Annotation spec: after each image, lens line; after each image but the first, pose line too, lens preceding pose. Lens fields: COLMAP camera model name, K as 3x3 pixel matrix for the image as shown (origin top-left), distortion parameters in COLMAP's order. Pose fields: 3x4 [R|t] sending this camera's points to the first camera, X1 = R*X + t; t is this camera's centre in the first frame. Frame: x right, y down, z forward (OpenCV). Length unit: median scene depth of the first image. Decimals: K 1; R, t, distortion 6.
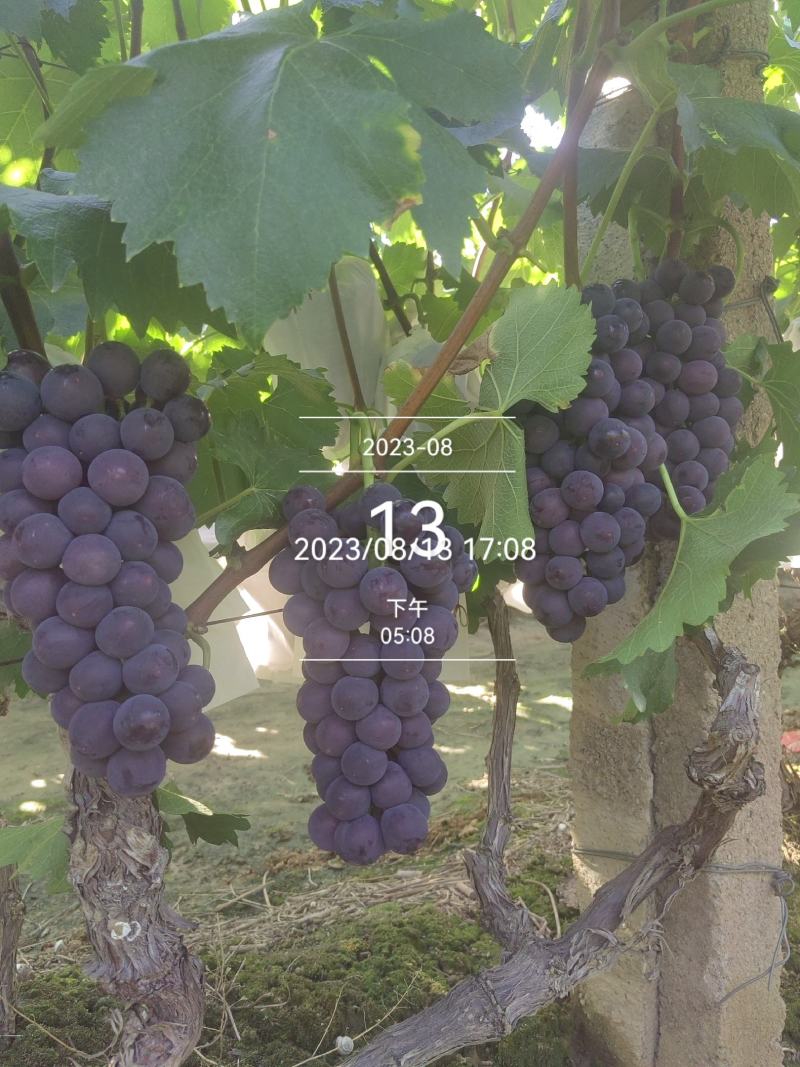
lens RADIAL K [[872.1, 0, 404.1], [0, 872.1, 540.4], [0, 0, 1]] dist [0.012020, -0.011658]
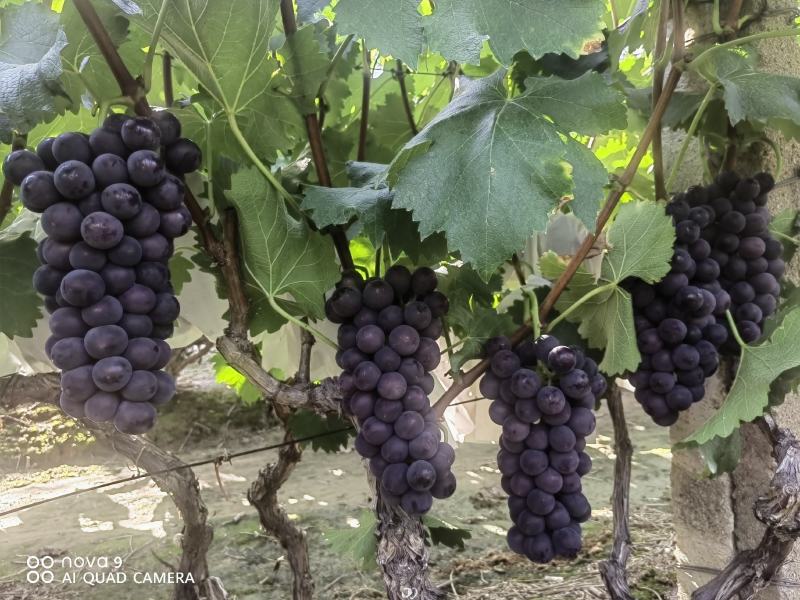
lens RADIAL K [[655.3, 0, 394.2], [0, 655.3, 295.6], [0, 0, 1]] dist [0.034208, -0.064998]
pose [[0.979378, -0.029447, -0.199880, -0.044015], [0.020674, 0.998735, -0.045836, -0.067844], [0.200977, 0.040758, 0.978748, -0.239485]]
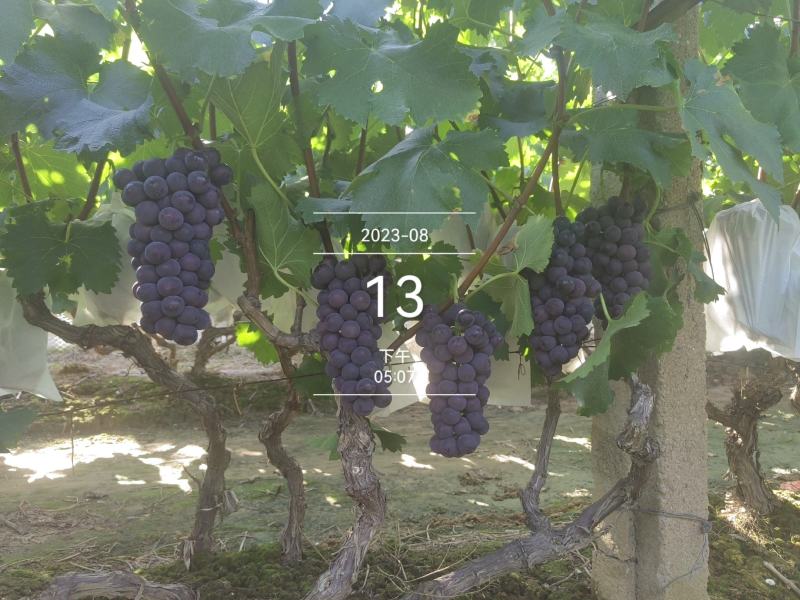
lens RADIAL K [[653.8, 0, 400.0], [0, 653.8, 300.0], [0, 0, 1]] dist [0.012020, -0.011658]
pose [[0.972535, 0.009876, -0.232547, 0.184705], [-0.023476, 0.998167, -0.055788, 0.026037], [0.231570, 0.059715, 0.970984, -0.653859]]
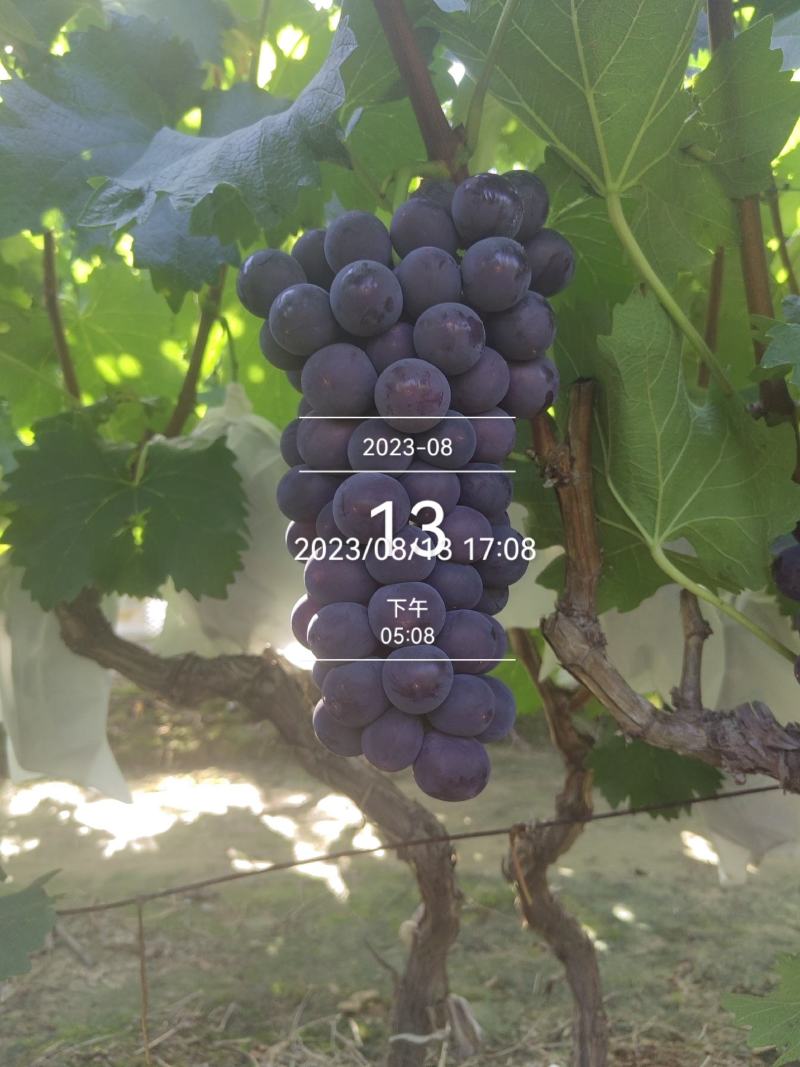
lens RADIAL K [[874.0, 0, 381.4], [0, 874.0, 538.9], [0, 0, 1]] dist [0.034208, -0.064998]
pose [[0.892872, -0.007235, -0.450252, -0.300791], [-0.027505, 0.997128, -0.070566, -0.064297], [0.449469, 0.075390, 0.890109, -0.033767]]
